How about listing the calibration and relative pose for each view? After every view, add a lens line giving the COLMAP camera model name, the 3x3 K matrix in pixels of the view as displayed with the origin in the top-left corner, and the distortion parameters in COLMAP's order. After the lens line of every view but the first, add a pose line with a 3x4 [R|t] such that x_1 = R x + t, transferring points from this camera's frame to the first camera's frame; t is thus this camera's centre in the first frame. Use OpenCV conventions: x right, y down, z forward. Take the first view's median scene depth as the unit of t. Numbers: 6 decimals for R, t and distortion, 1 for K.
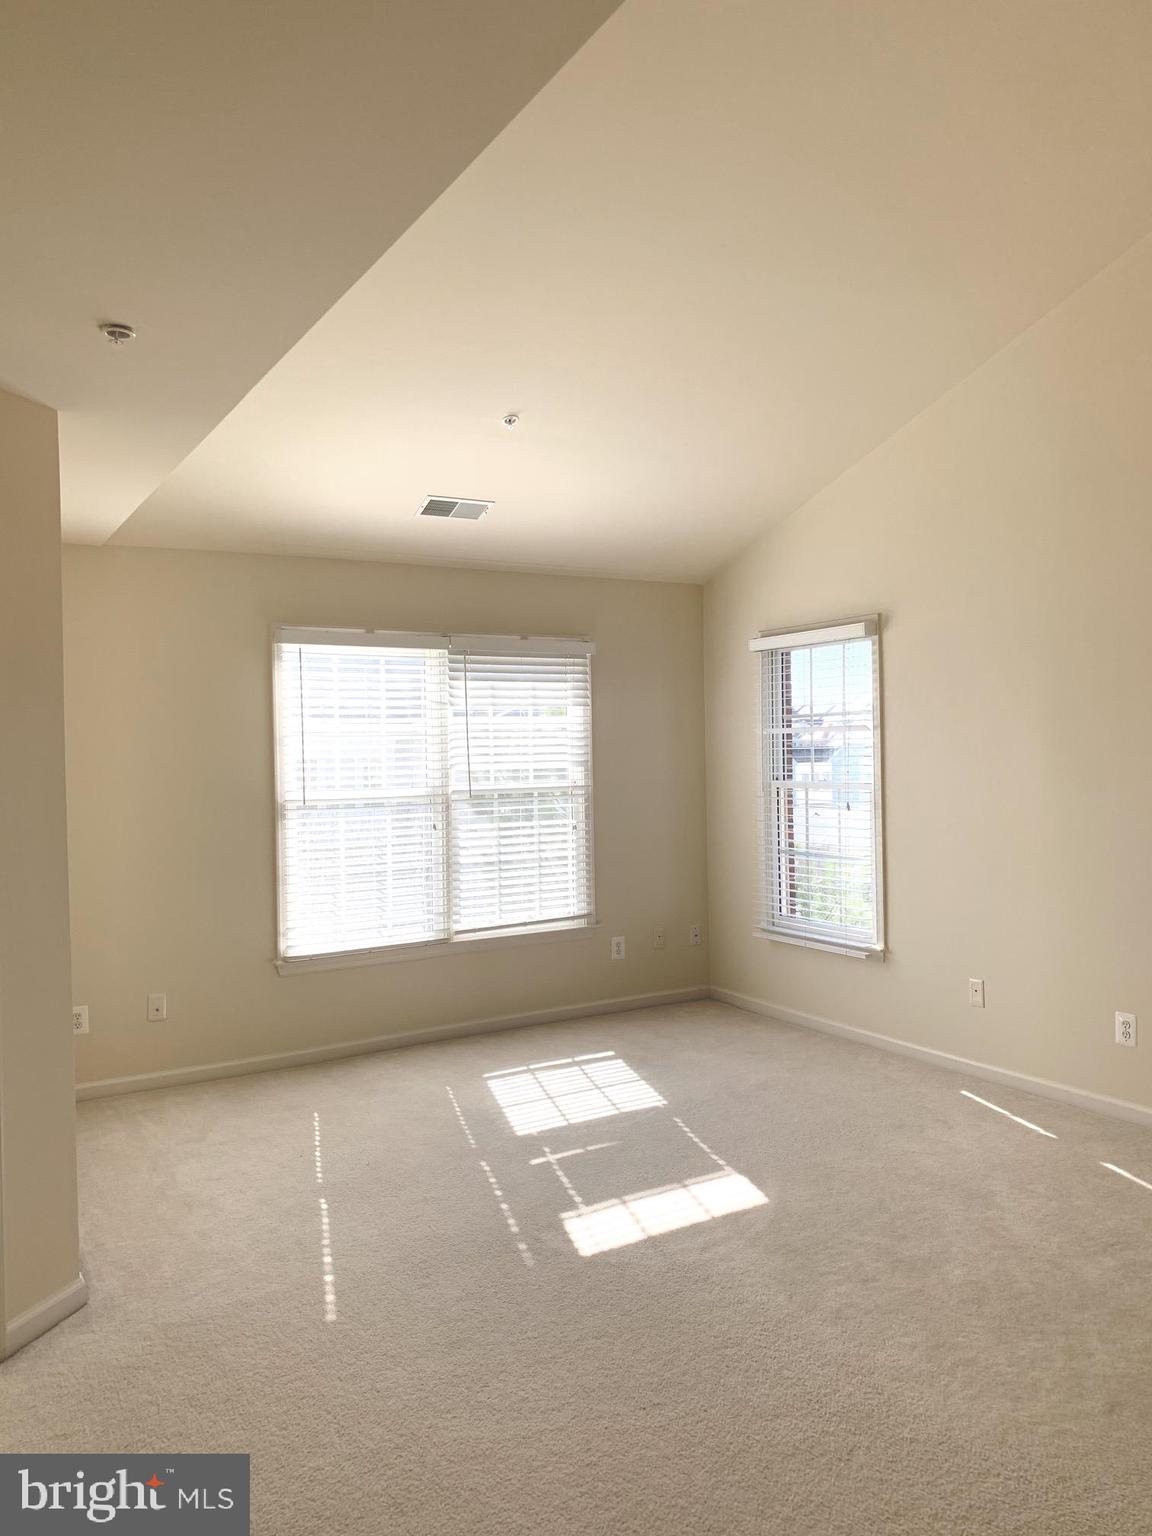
lens RADIAL K [[1171.1, 0, 576.0], [0, 1171.1, 768.0], [0, 0, 1]] dist [0.000643, 0.006926]
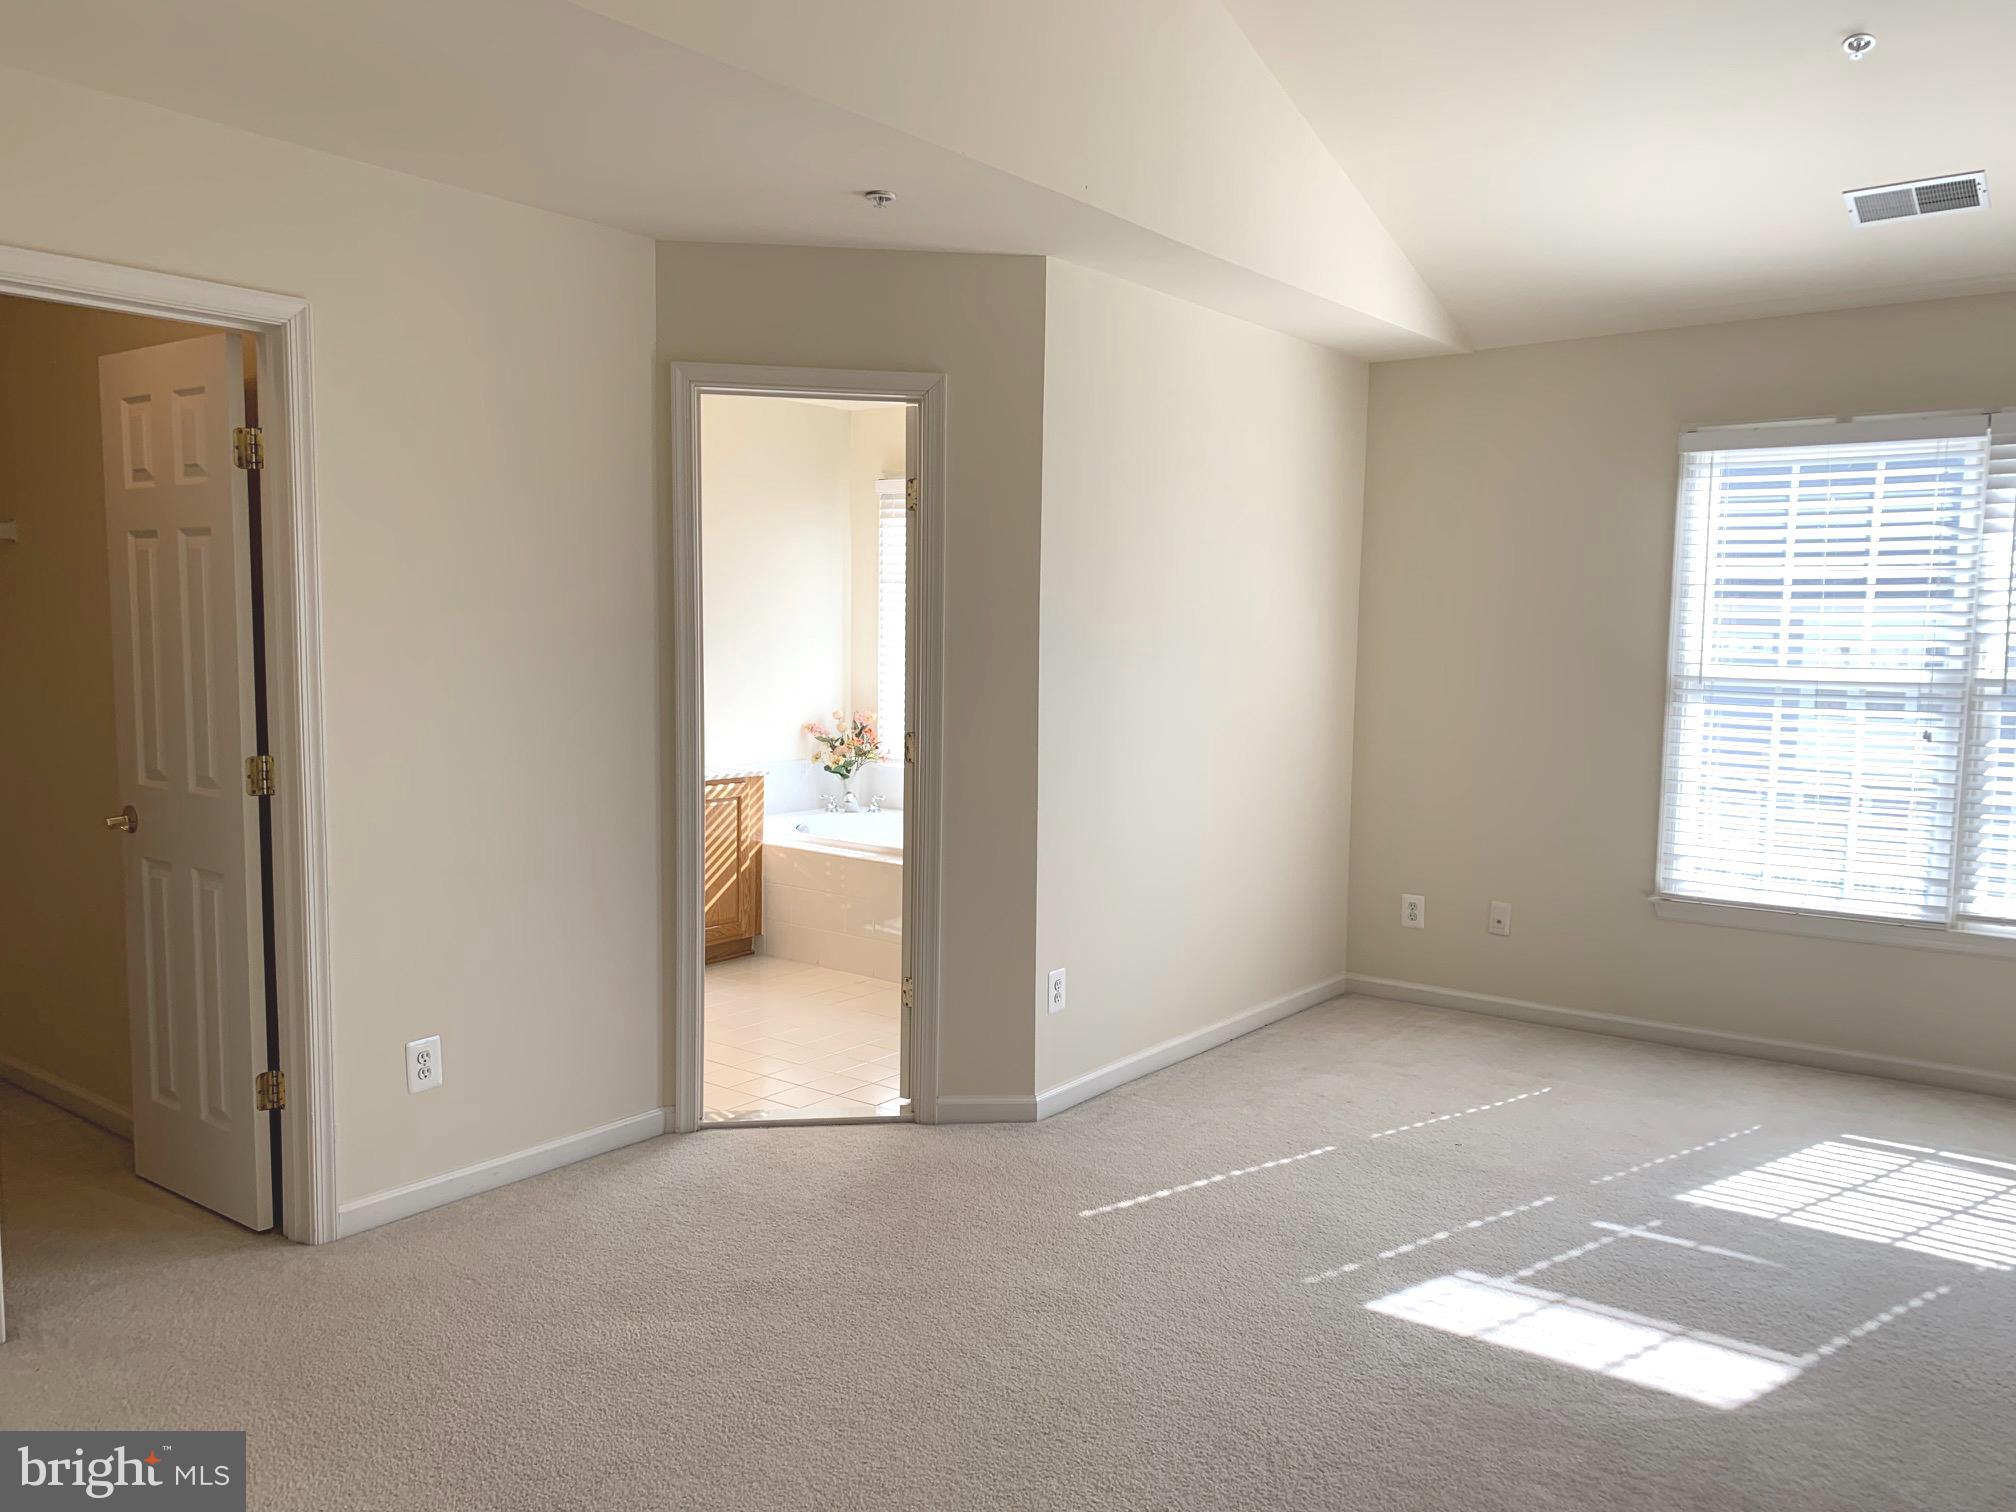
lens RADIAL K [[1537.1, 0, 1008.0], [0, 1537.1, 756.0], [0, 0, 1]] dist [0.000643, 0.006926]
pose [[0.367110, 0.106777, -0.924028, 0.463785], [-0.032099, 0.994252, 0.102139, -0.005932], [0.929623, -0.007836, 0.368428, 0.271673]]
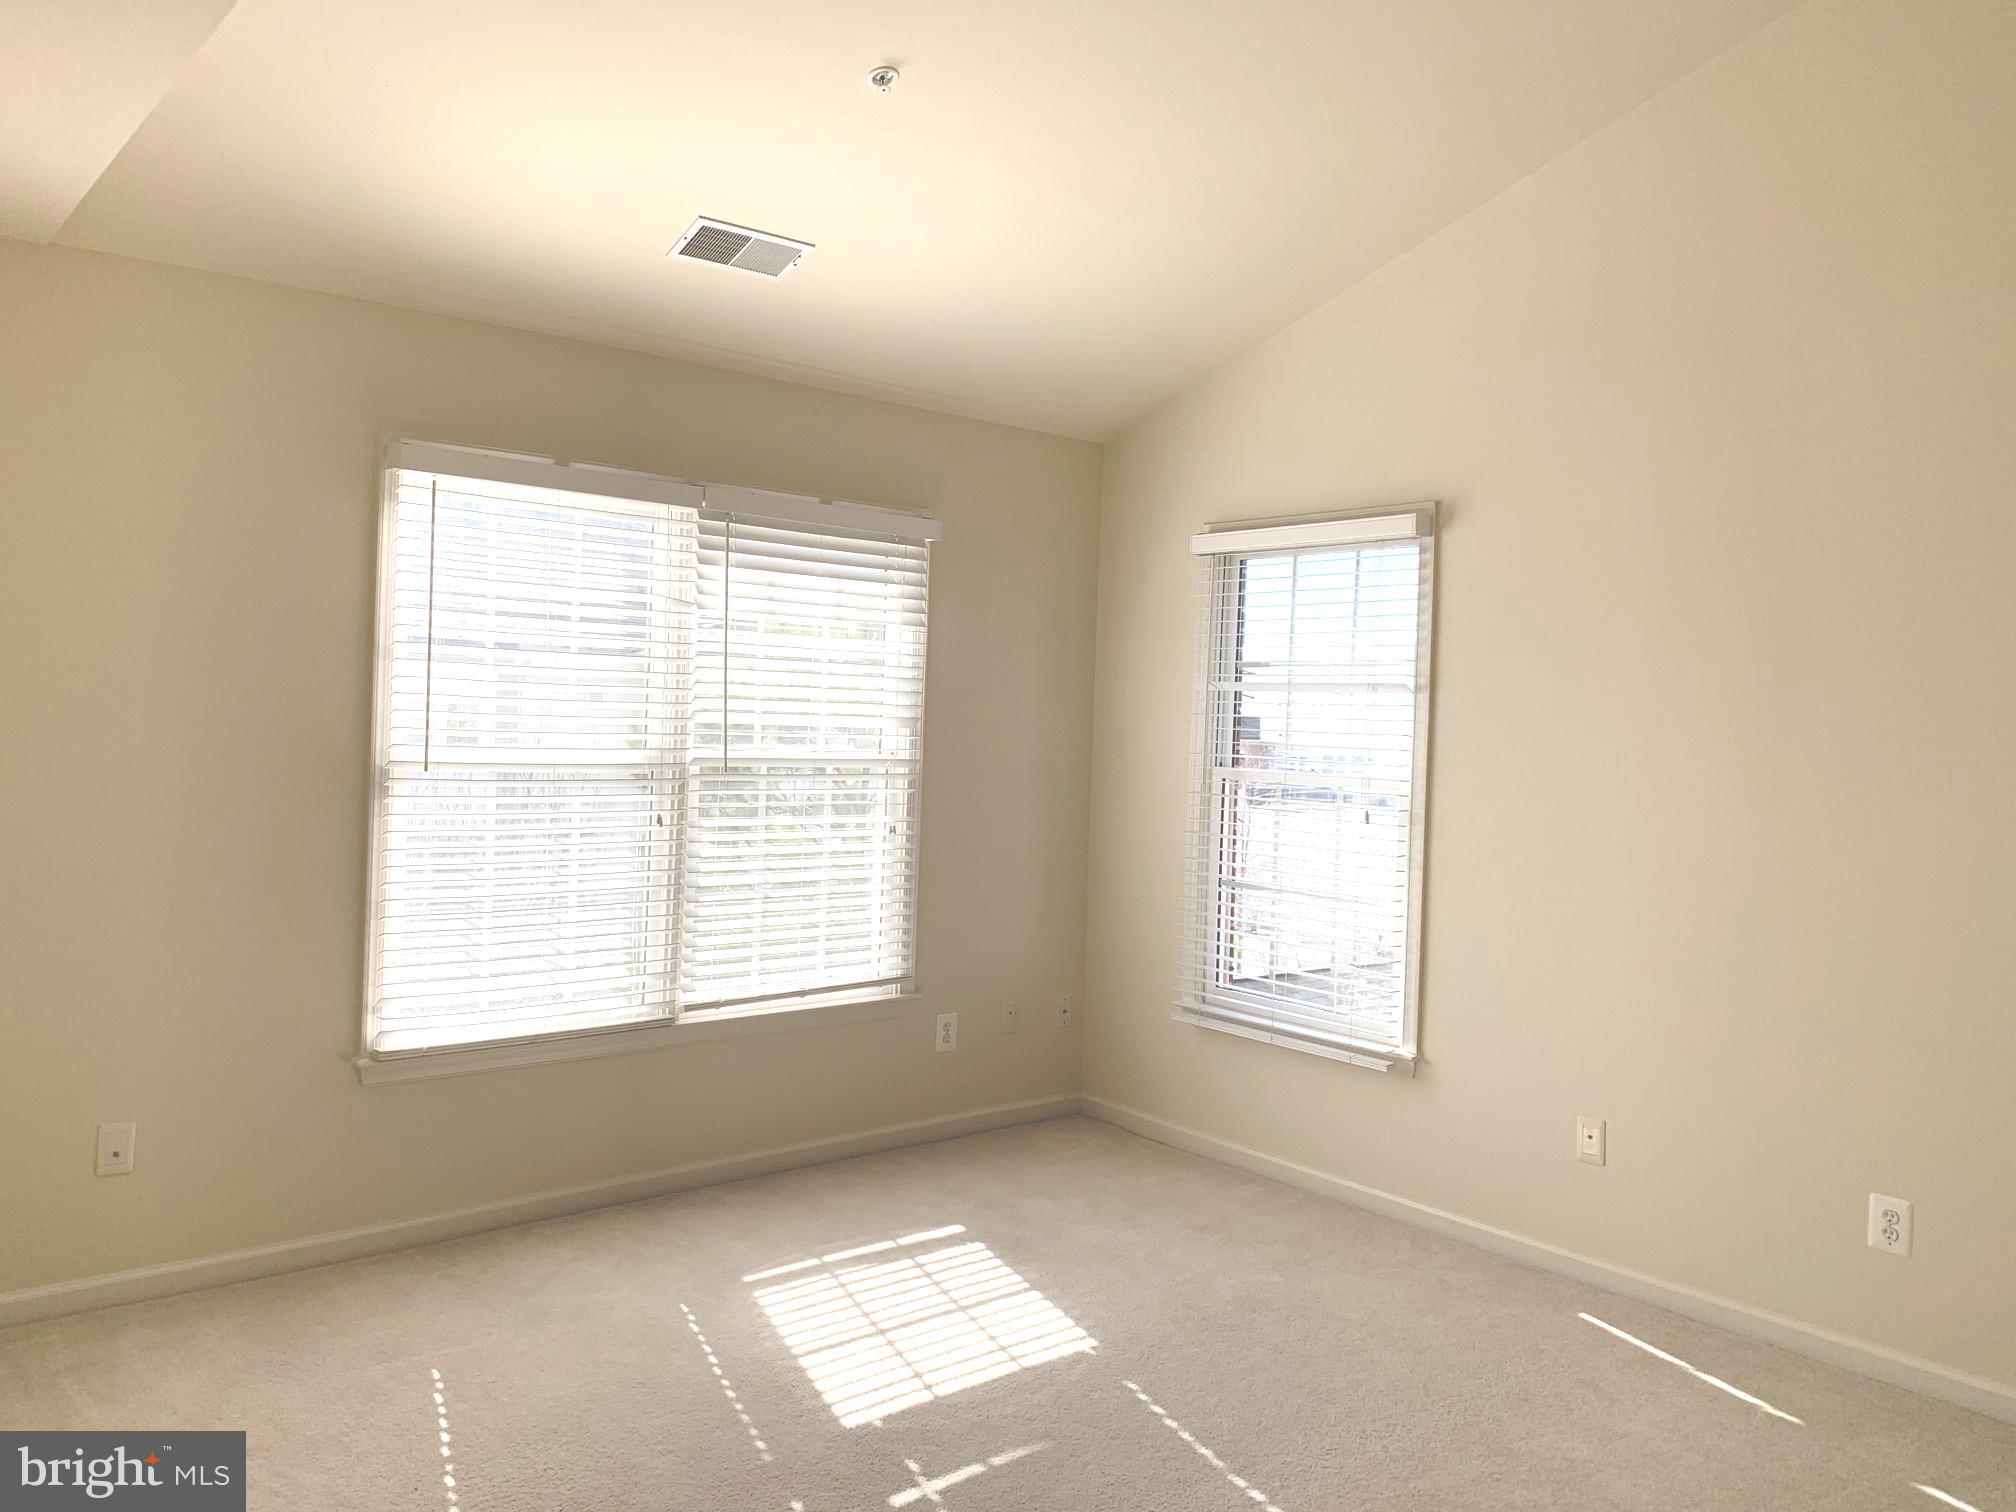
lens RADIAL K [[1555.8, 0, 993.5], [0, 1555.8, 737.0], [0, 0, 1]] dist [-0.003198, -0.001281]
pose [[0.985013, 0.052352, 0.164345, -0.091968], [-0.052850, 0.998602, -0.001343, 0.002658], [-0.164186, -0.007363, 0.986402, 0.245517]]
